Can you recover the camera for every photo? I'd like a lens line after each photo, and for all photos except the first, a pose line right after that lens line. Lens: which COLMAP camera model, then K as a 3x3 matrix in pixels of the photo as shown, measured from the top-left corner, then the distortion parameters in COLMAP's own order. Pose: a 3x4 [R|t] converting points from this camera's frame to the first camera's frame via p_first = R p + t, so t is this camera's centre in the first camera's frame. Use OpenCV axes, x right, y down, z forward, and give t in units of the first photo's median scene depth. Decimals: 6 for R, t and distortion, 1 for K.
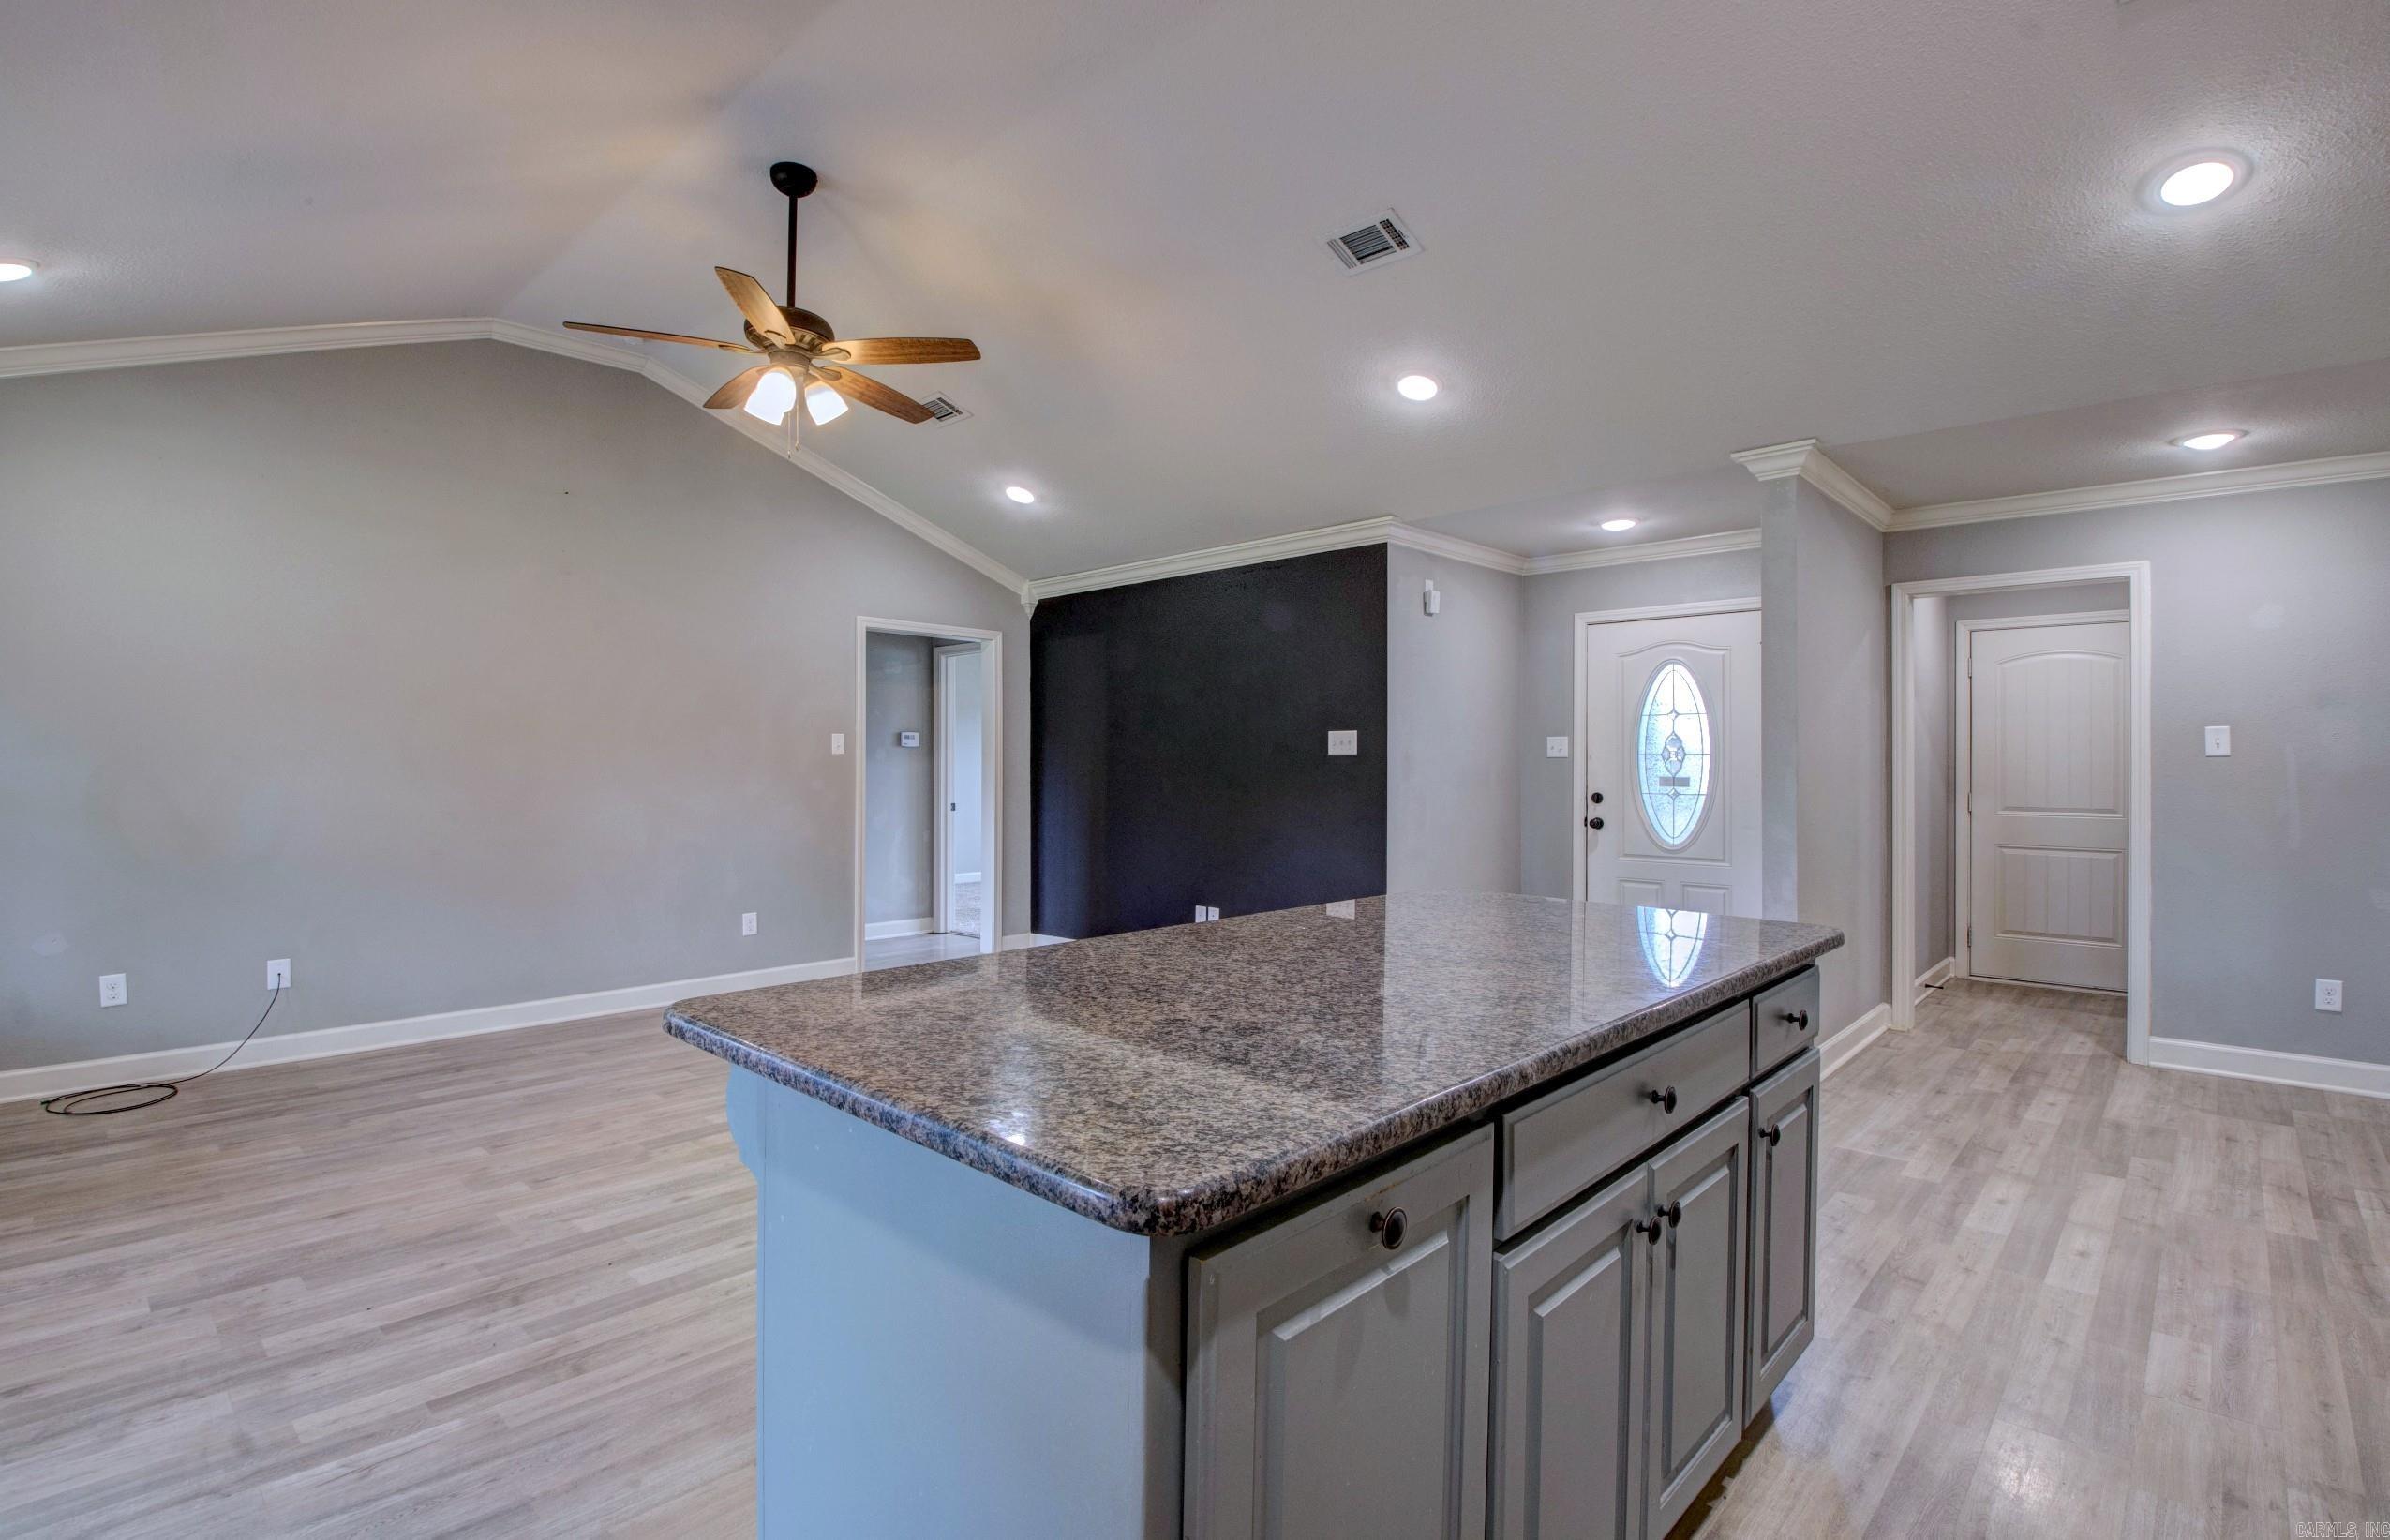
lens RADIAL K [[1113.1, 0, 1191.3], [0, 1113.1, 749.7], [0, 0, 1]] dist [-0.001945, -0.010490]
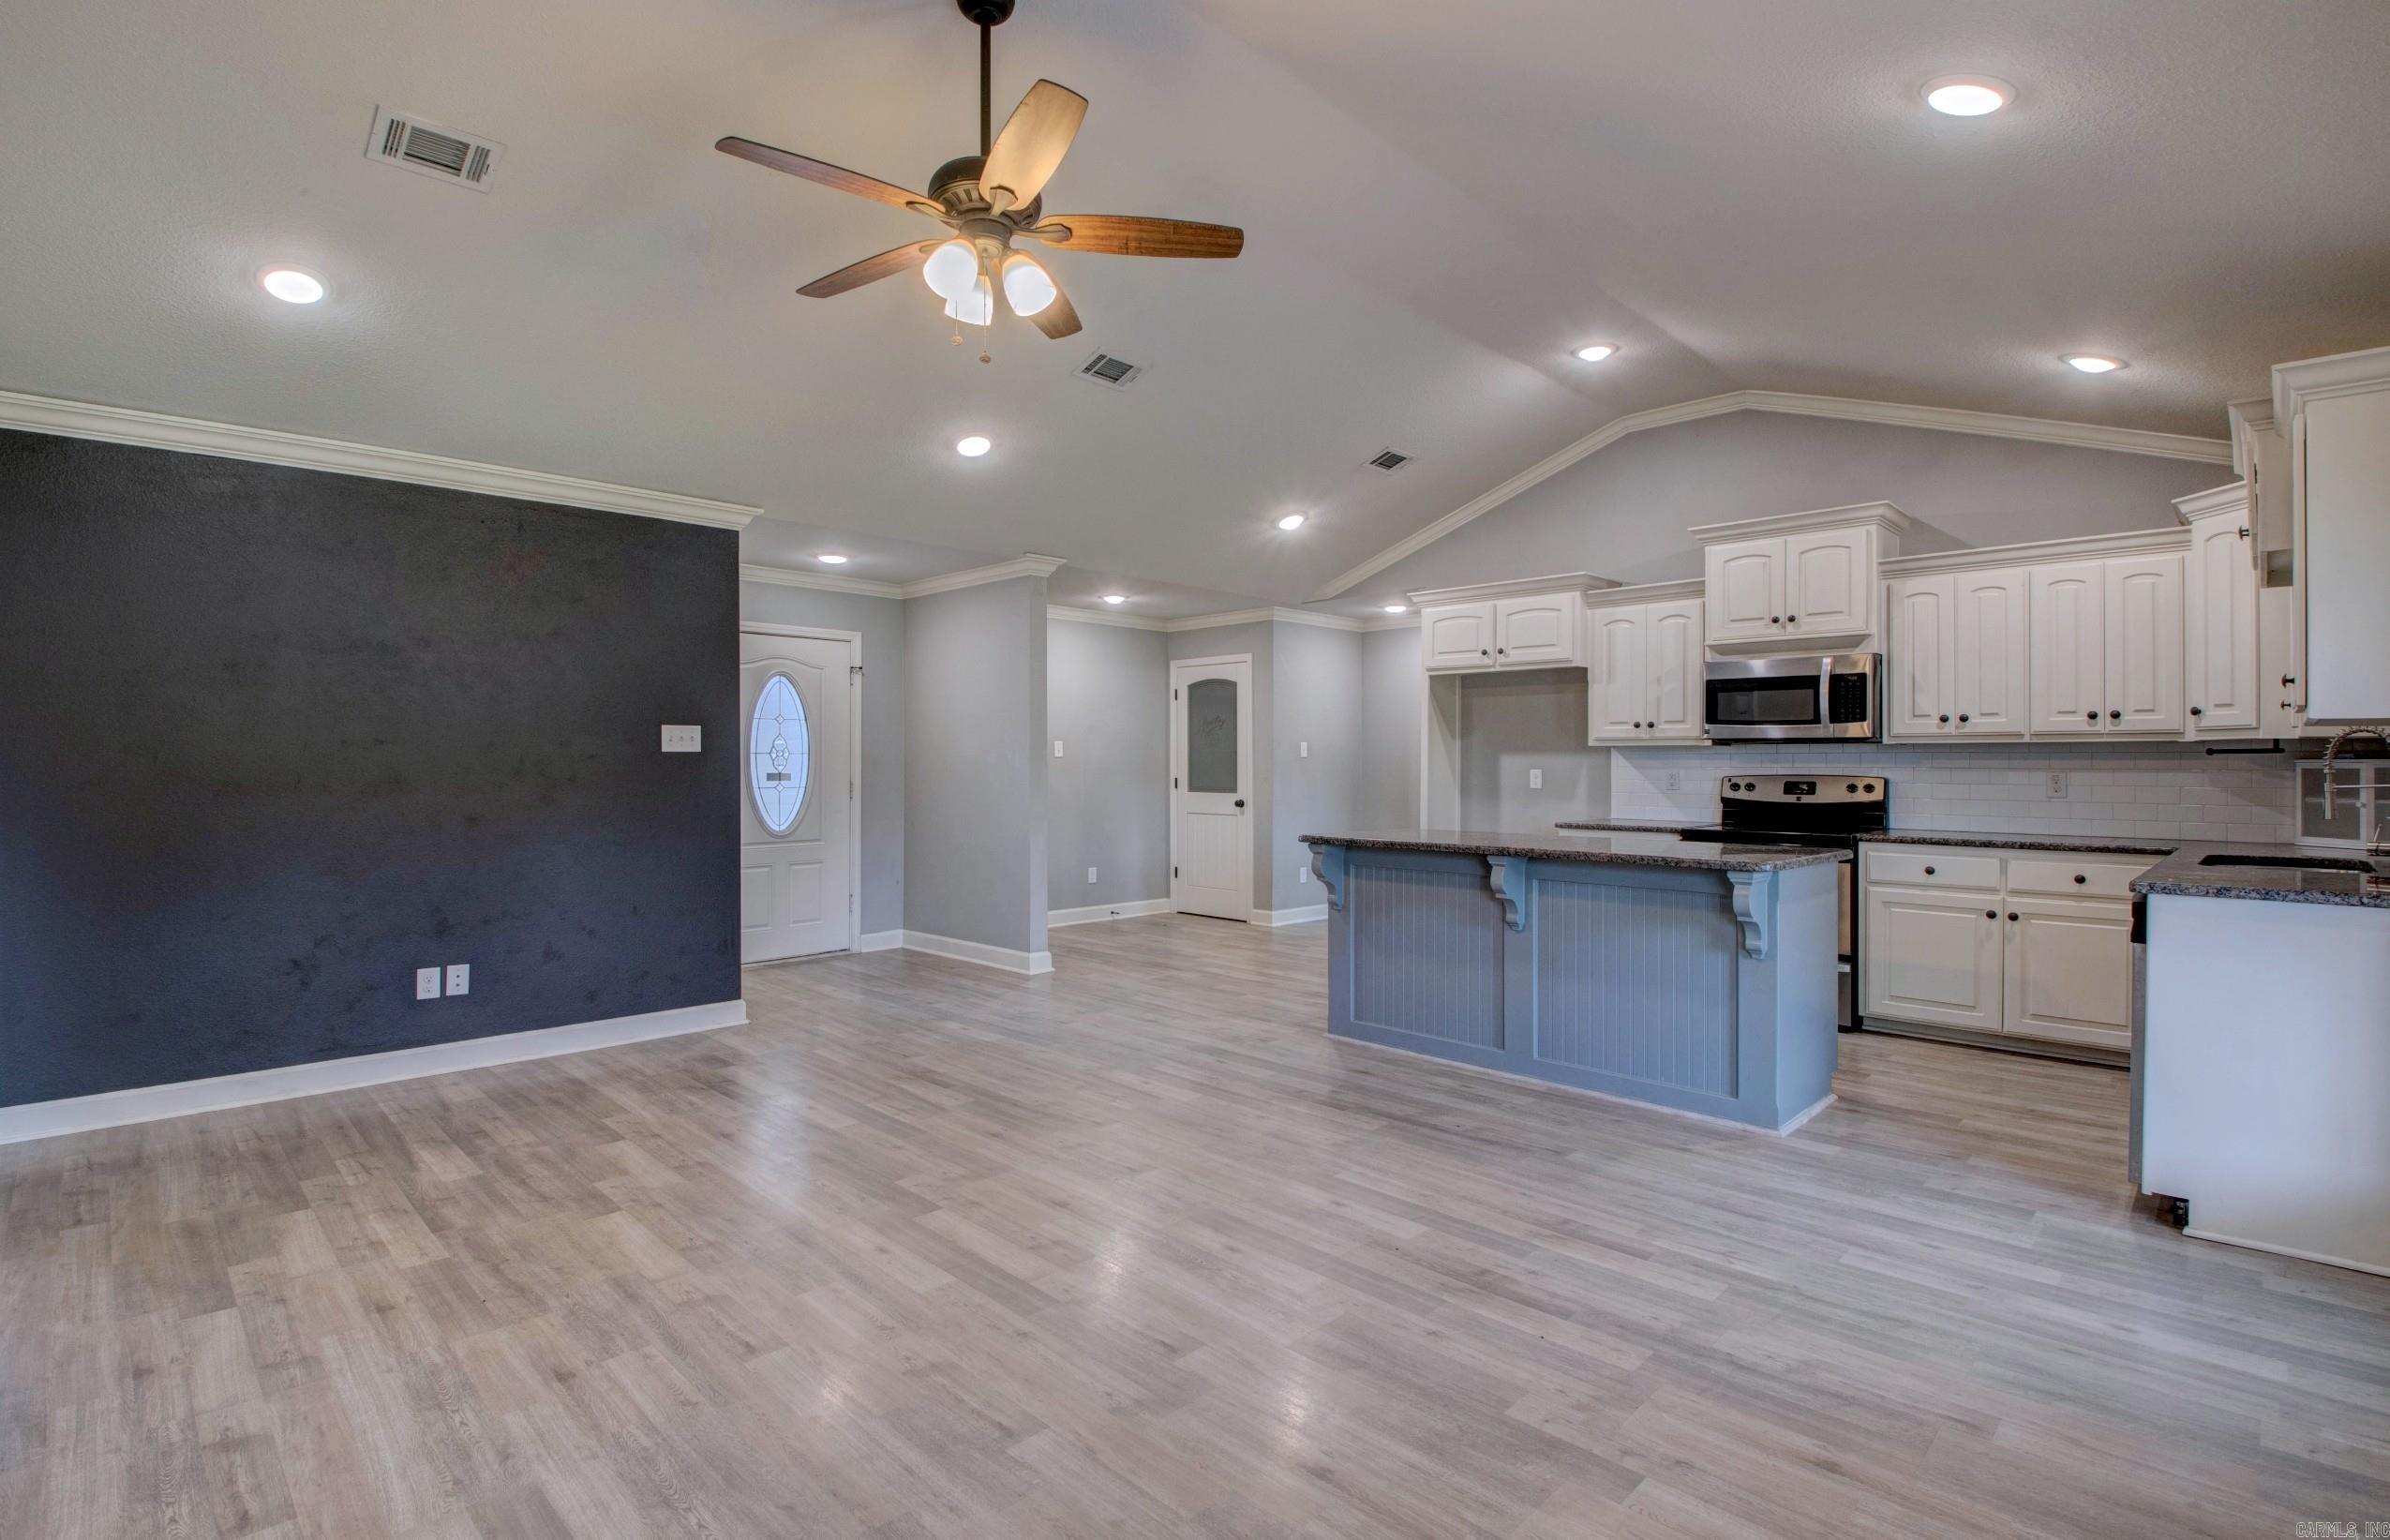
lens RADIAL K [[1113.1, 0, 1187.8], [0, 1113.1, 759.7], [0, 0, 1]] dist [-0.001945, -0.010490]
pose [[0.027994, 0.001424, 0.999607, -1.559810], [-0.011520, 0.999933, -0.001102, 0.014909], [-0.999542, -0.011485, 0.028008, 1.172750]]
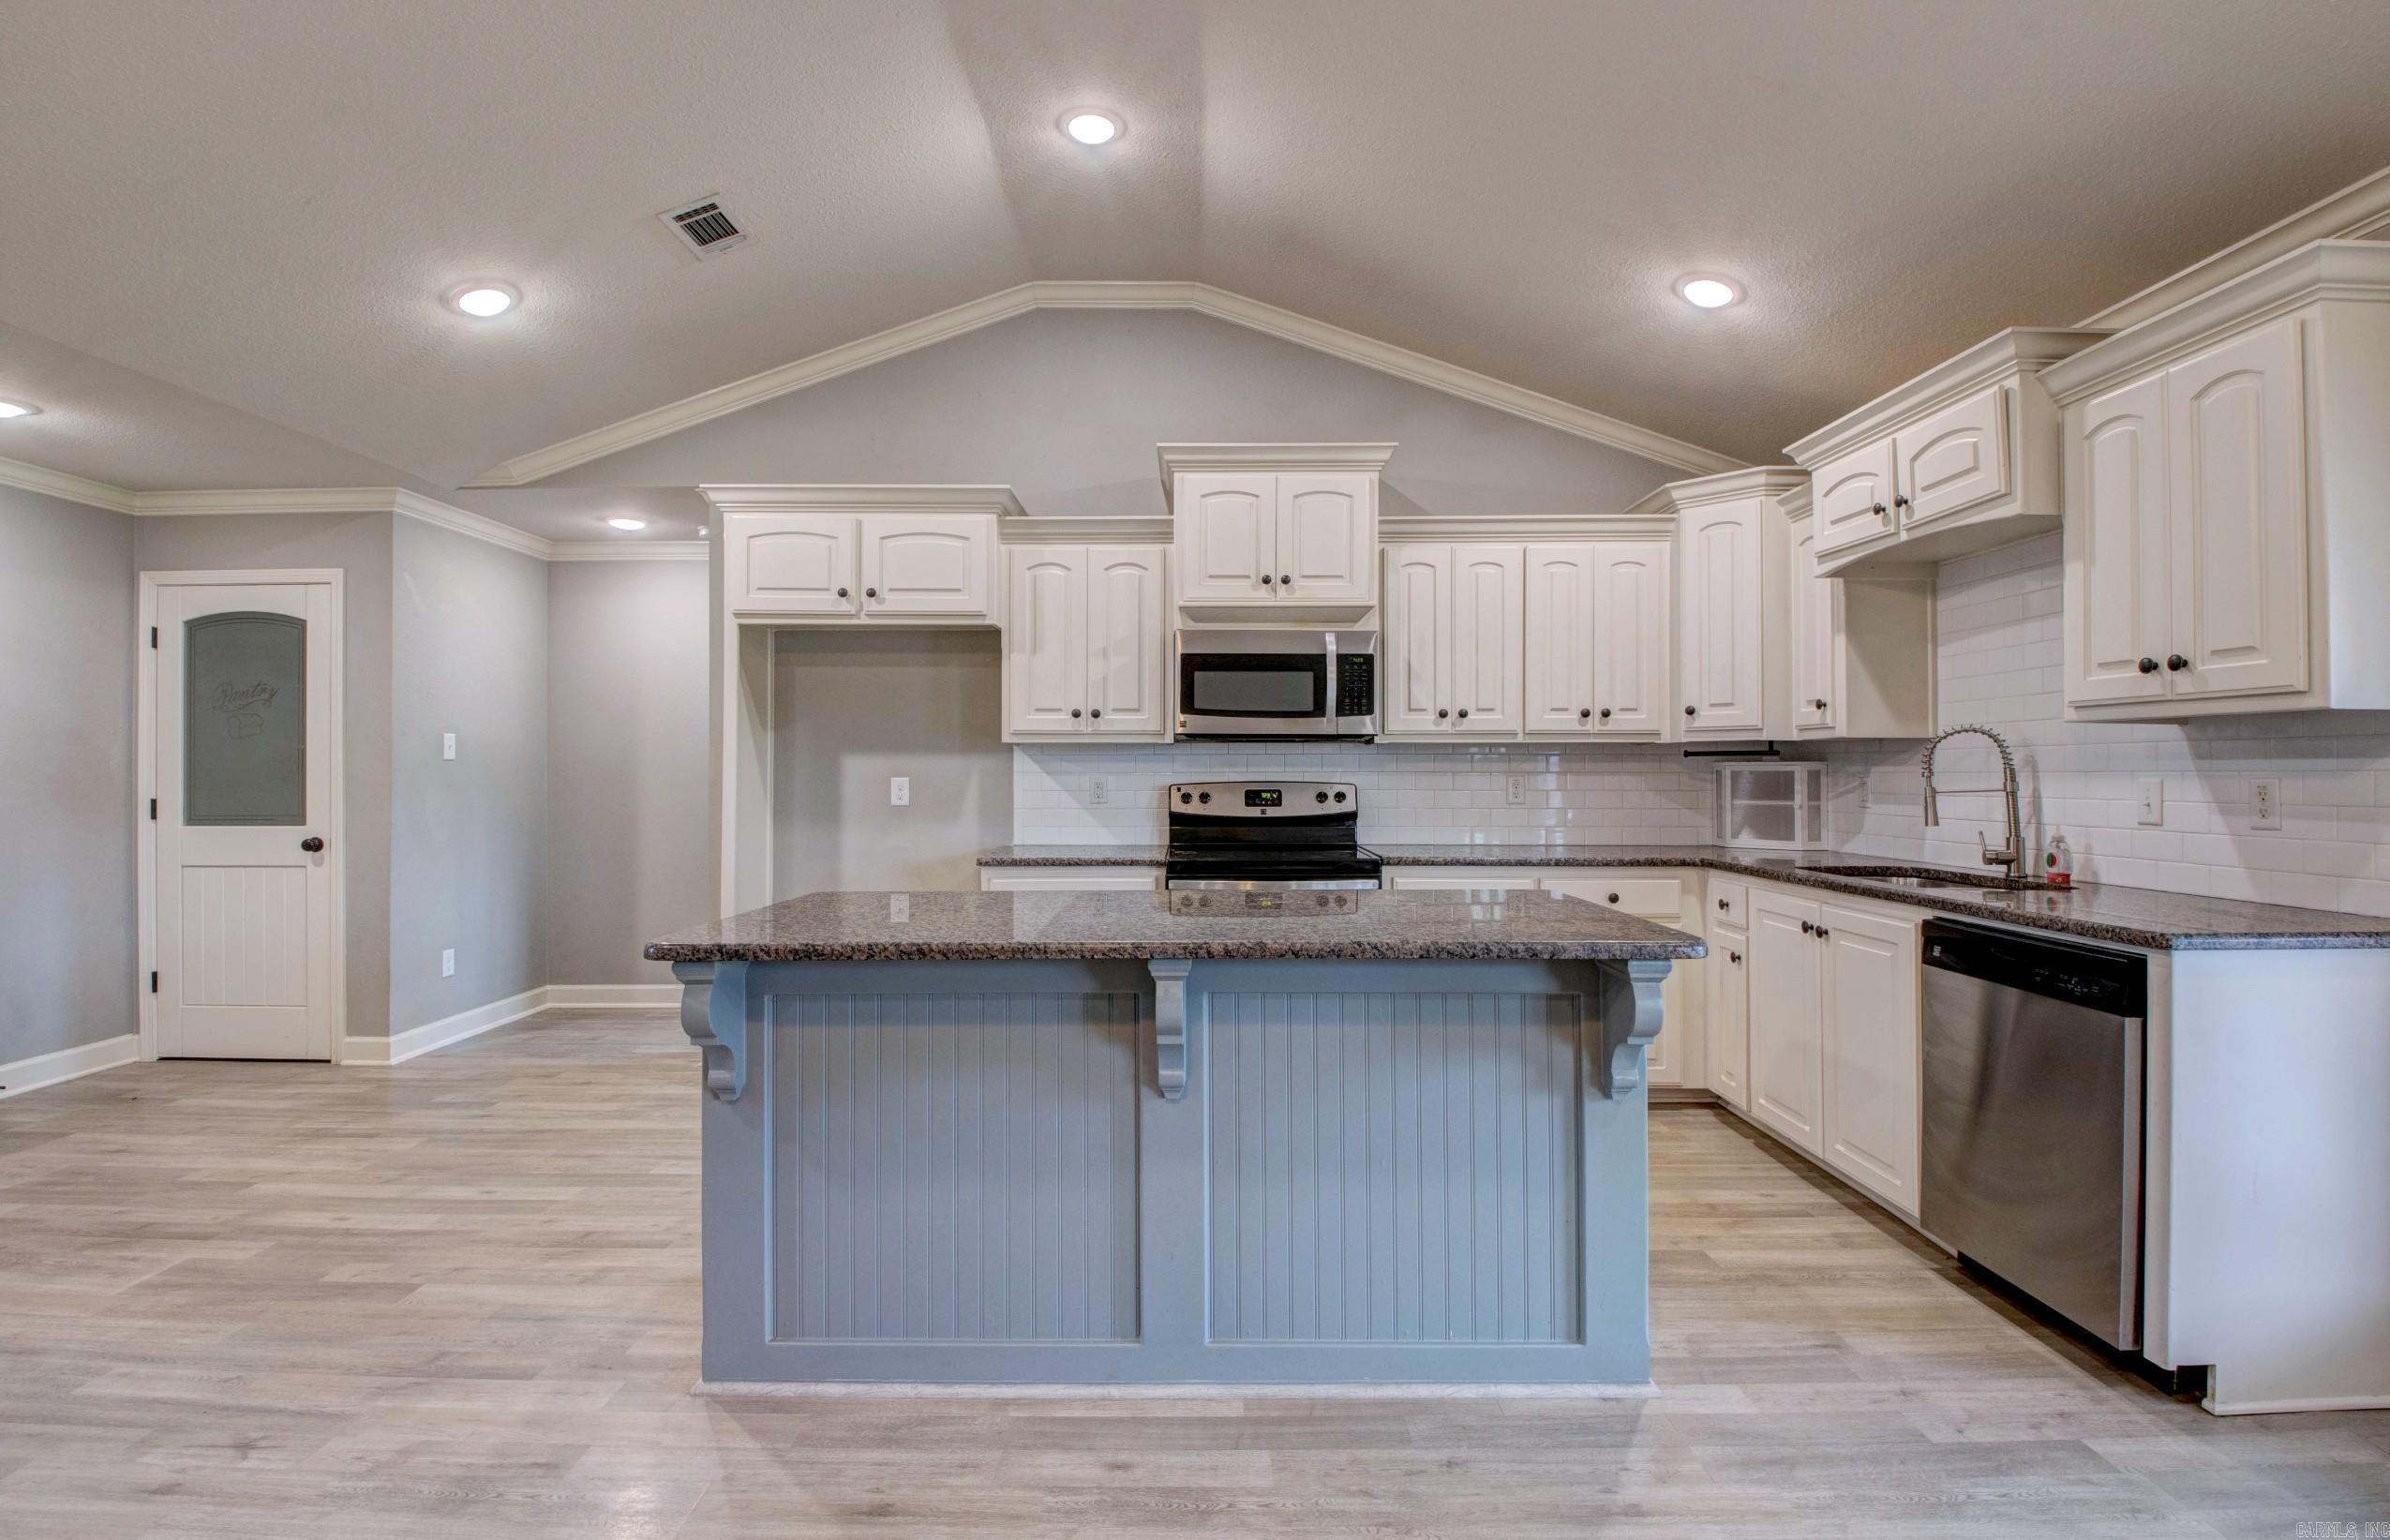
lens RADIAL K [[1113.1, 0, 1193.8], [0, 1113.1, 761.0], [0, 0, 1]] dist [-0.001945, -0.010490]
pose [[-0.680940, 0.003170, 0.732333, -0.556395], [-0.006367, 0.999927, -0.010248, 0.014663], [-0.732312, -0.011641, -0.680870, 1.283592]]
